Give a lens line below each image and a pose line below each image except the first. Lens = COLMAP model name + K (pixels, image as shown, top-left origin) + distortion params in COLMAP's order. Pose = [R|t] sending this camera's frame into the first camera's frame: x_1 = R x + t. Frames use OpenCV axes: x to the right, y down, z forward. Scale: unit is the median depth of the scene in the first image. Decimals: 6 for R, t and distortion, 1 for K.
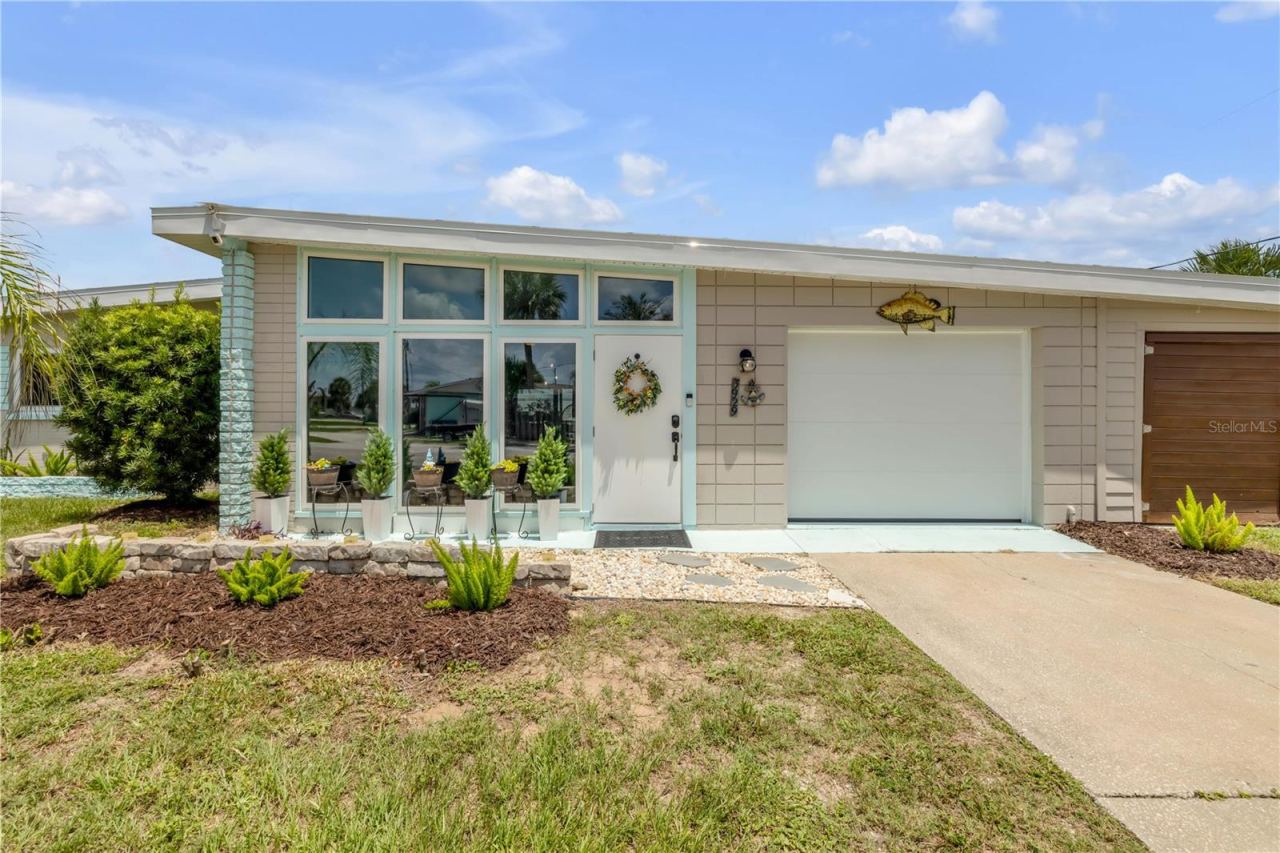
lens RADIAL K [[568.8, 0, 638.6], [0, 568.8, 401.8], [0, 0, 1]] dist [-0.017996, 0.000217]
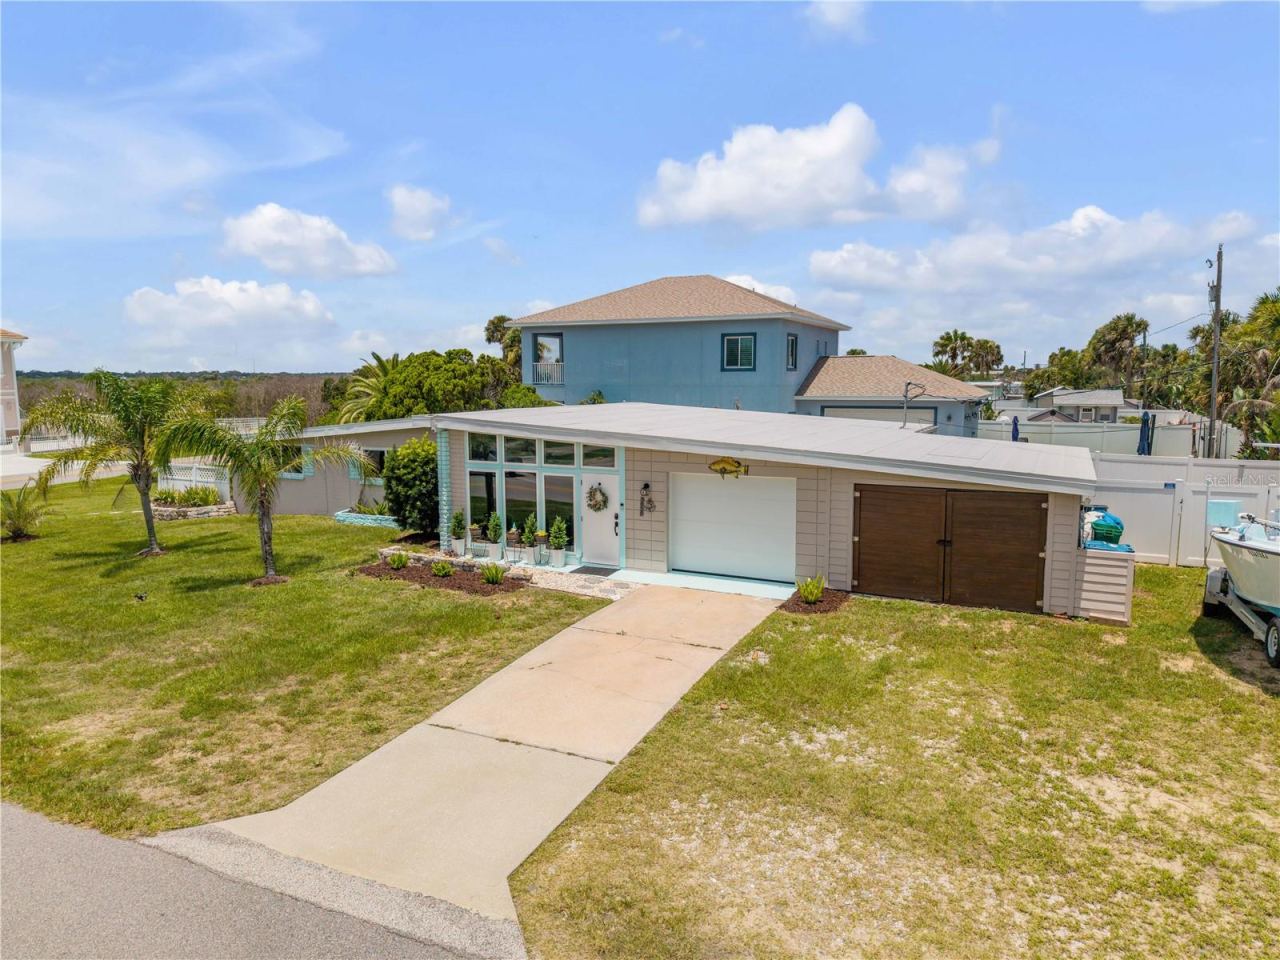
lens RADIAL K [[876.1, 0, 640.0], [0, 876.1, 480.0], [0, 0, 1]] dist [0.002670, 0.000234]
pose [[0.887771, 0.047650, -0.457812, 1.580470], [0.010288, 0.992324, 0.123235, -0.485180], [0.460170, -0.114114, 0.880467, -1.723678]]
